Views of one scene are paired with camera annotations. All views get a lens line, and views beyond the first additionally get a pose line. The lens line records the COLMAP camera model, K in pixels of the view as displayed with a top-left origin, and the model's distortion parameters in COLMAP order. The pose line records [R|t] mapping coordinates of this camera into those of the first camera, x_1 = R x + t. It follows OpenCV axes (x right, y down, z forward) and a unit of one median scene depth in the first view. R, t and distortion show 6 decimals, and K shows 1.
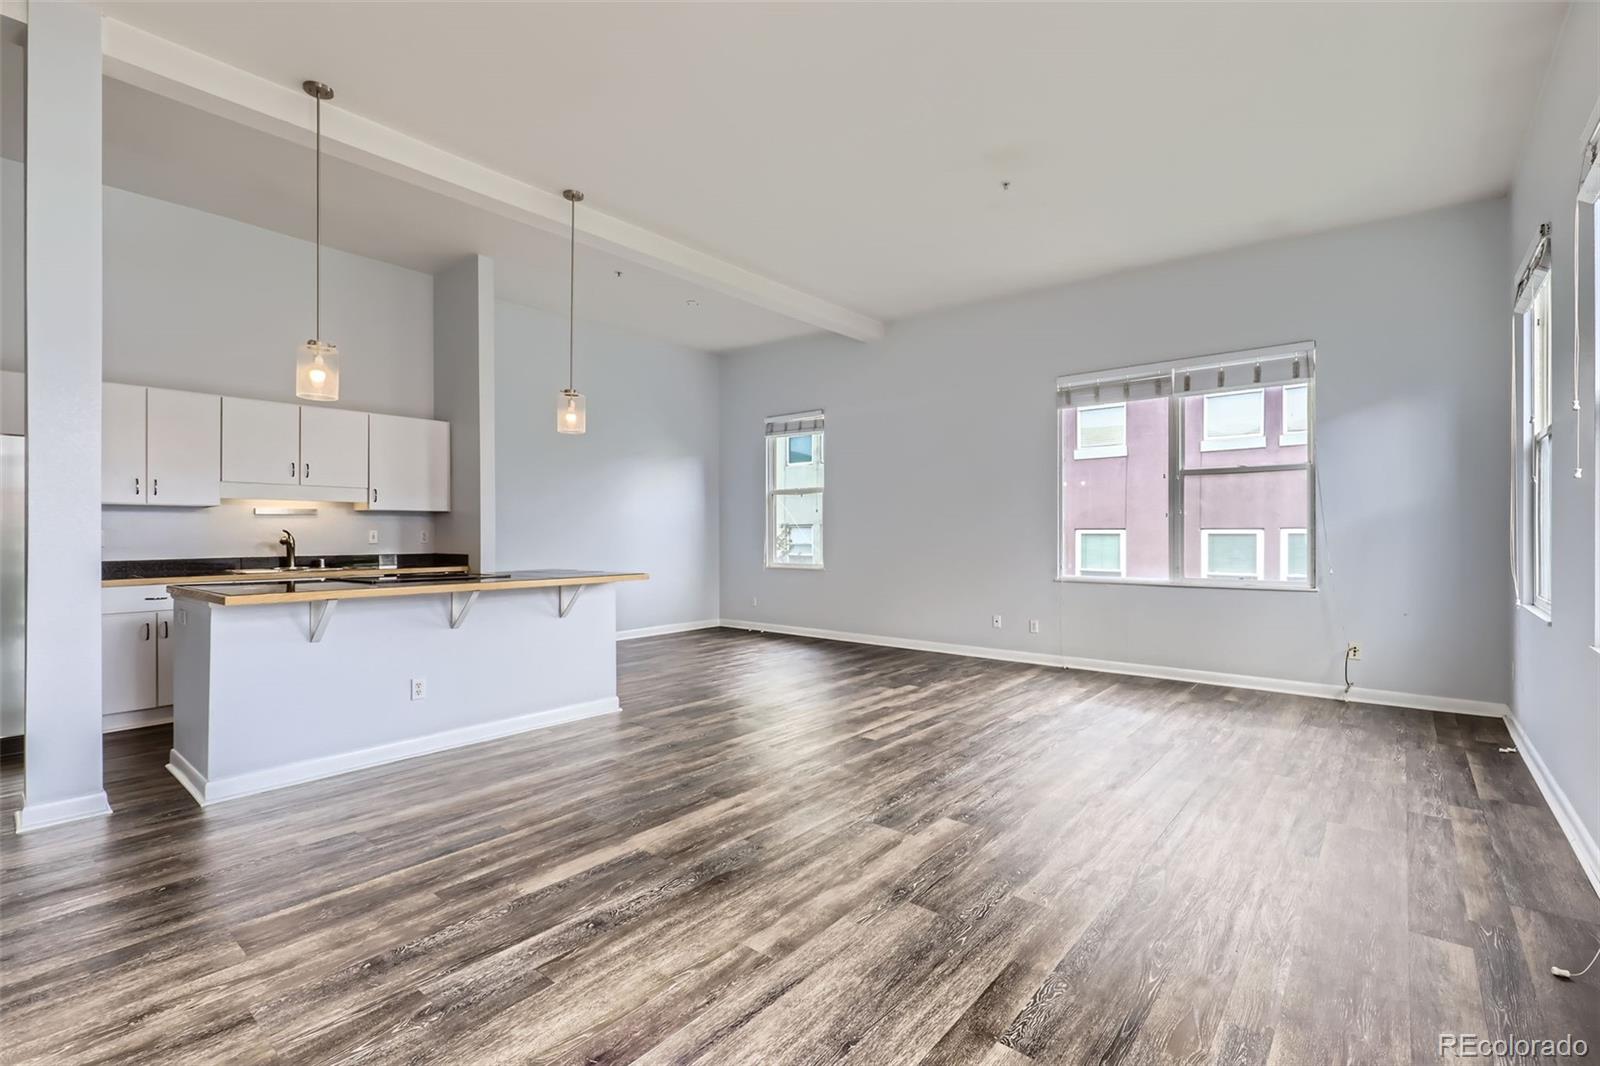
lens RADIAL K [[724.4, 0, 802.5], [0, 724.4, 526.5], [0, 0, 1]] dist [0.004241, -0.000039]
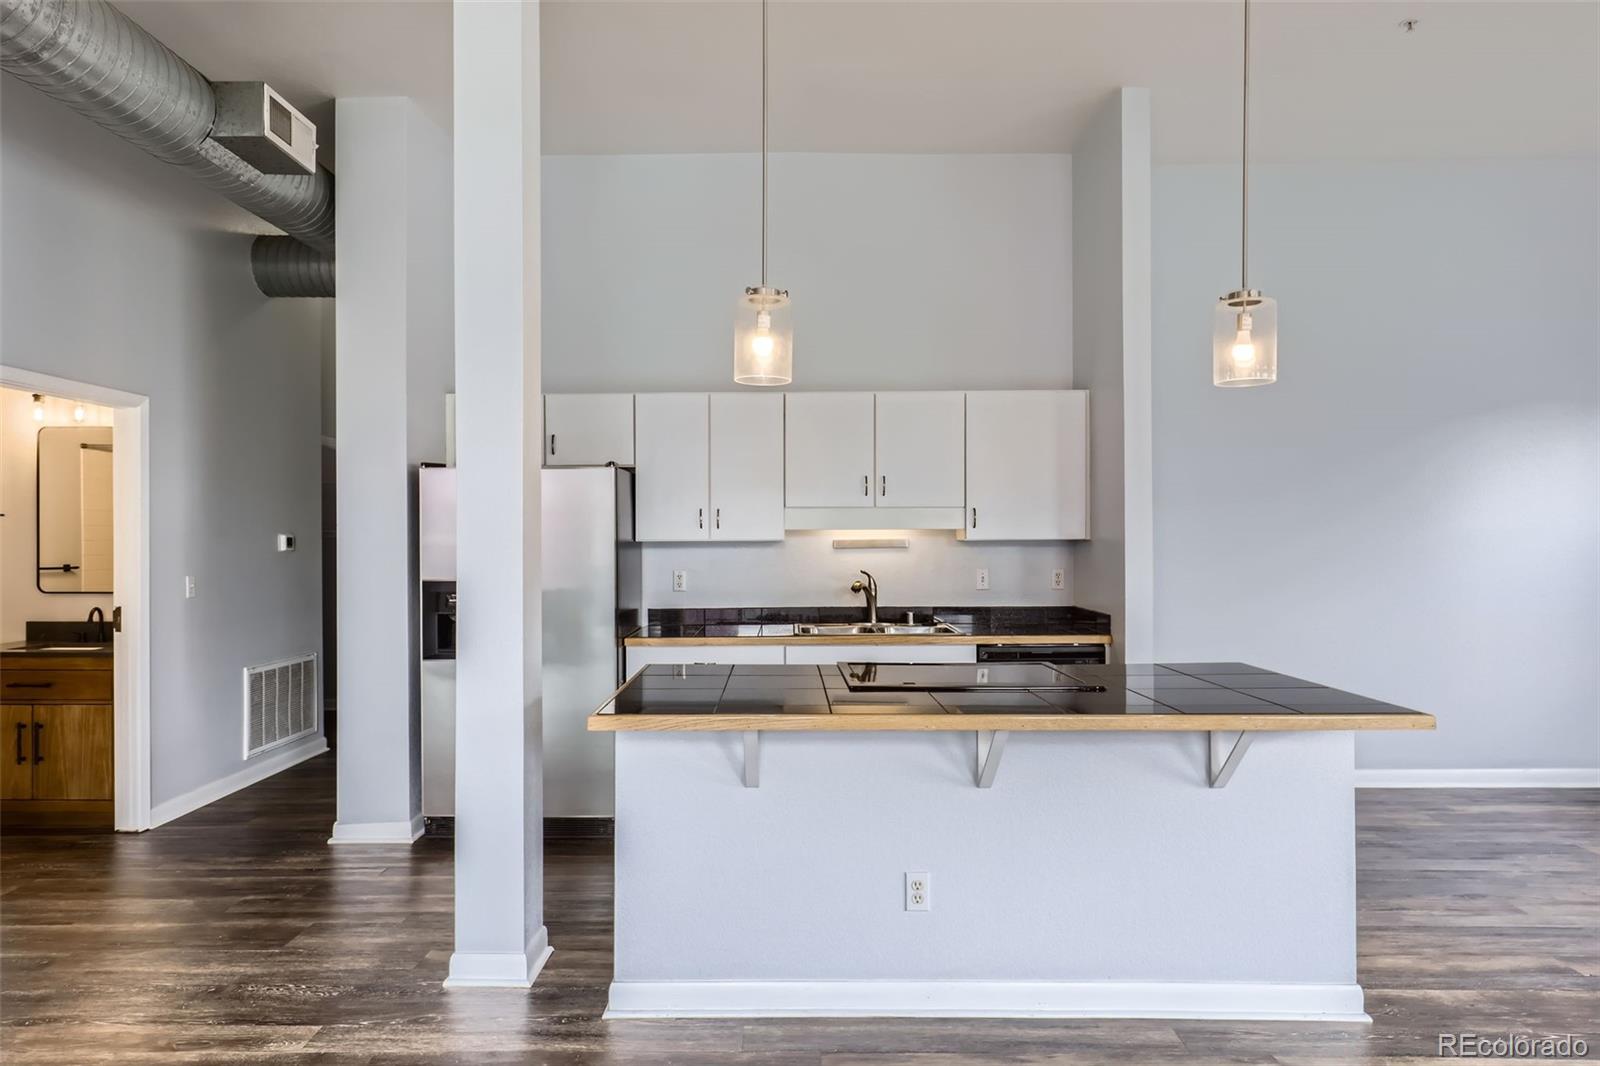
lens RADIAL K [[992.2, 0, 783.7], [0, 992.2, 540.0], [0, 0, 1]] dist [0.015042, -0.000306]
pose [[0.630525, 0.001669, -0.776167, -0.009474], [0.010321, 0.999891, 0.010534, -0.037446], [0.776100, -0.014653, 0.630440, 0.341175]]
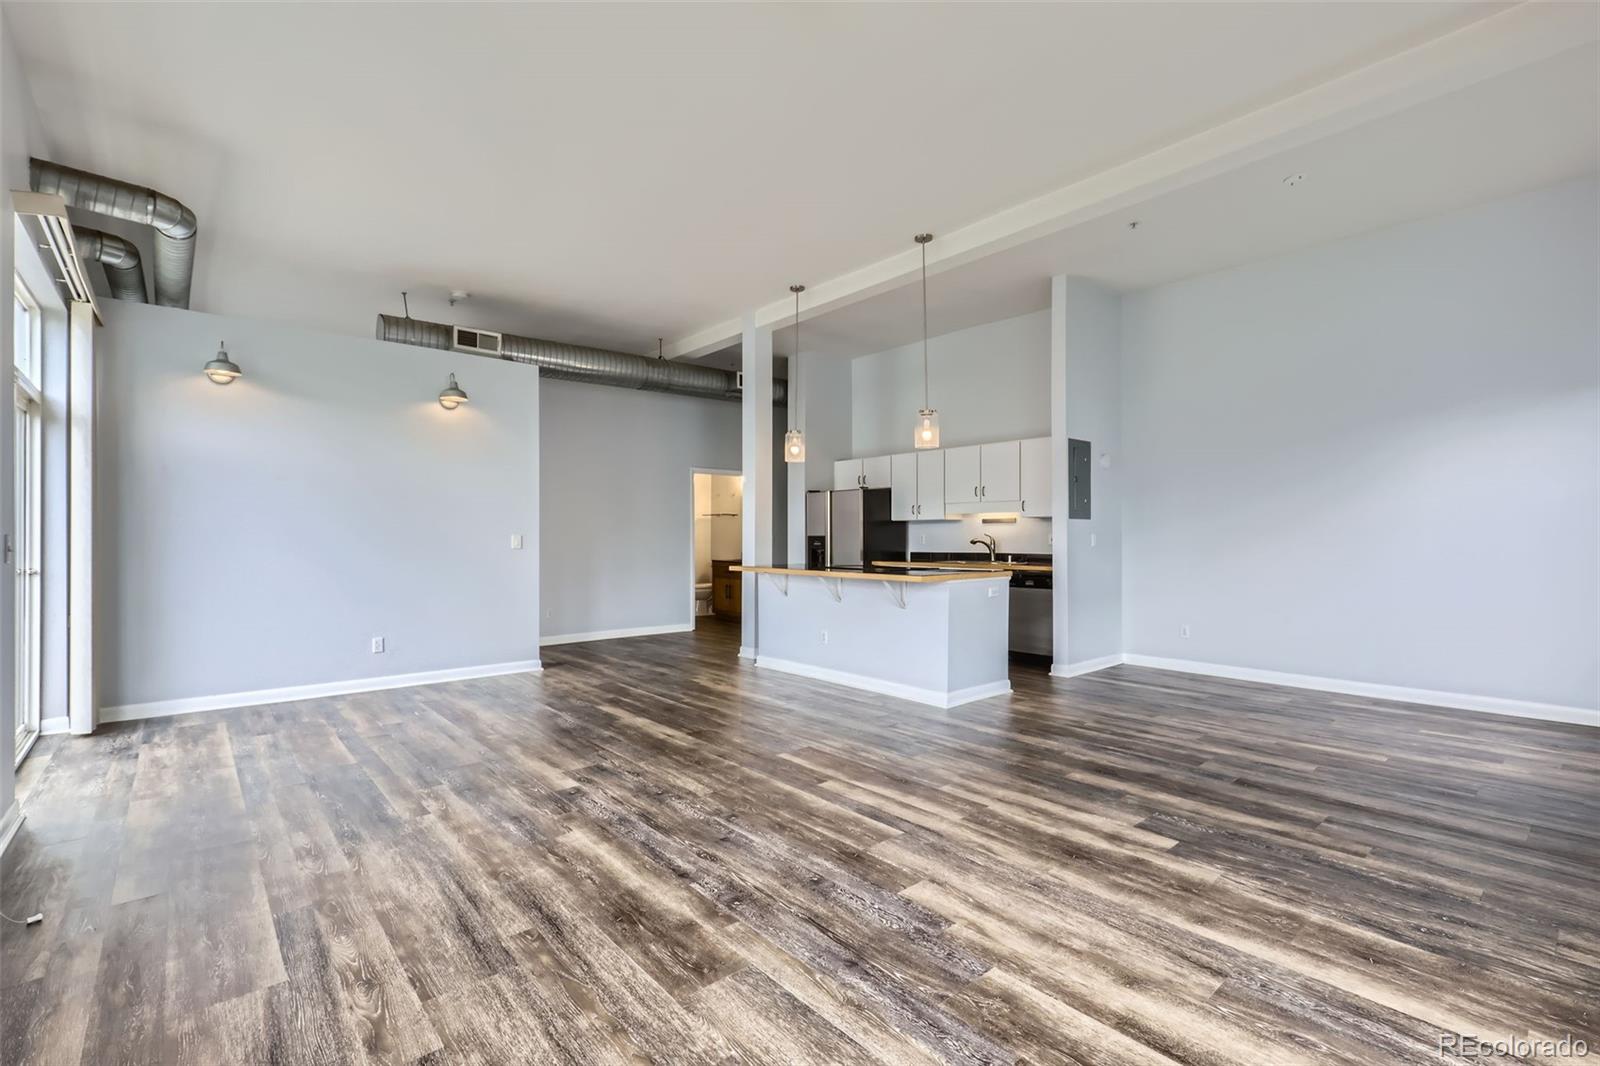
lens RADIAL K [[724.4, 0, 805.7], [0, 724.4, 527.0], [0, 0, 1]] dist [0.004241, -0.000039]
pose [[-0.165805, -0.010269, -0.986105, 0.761639], [0.011779, 0.999854, -0.012393, 0.004877], [0.986088, -0.013670, -0.165659, 0.922592]]
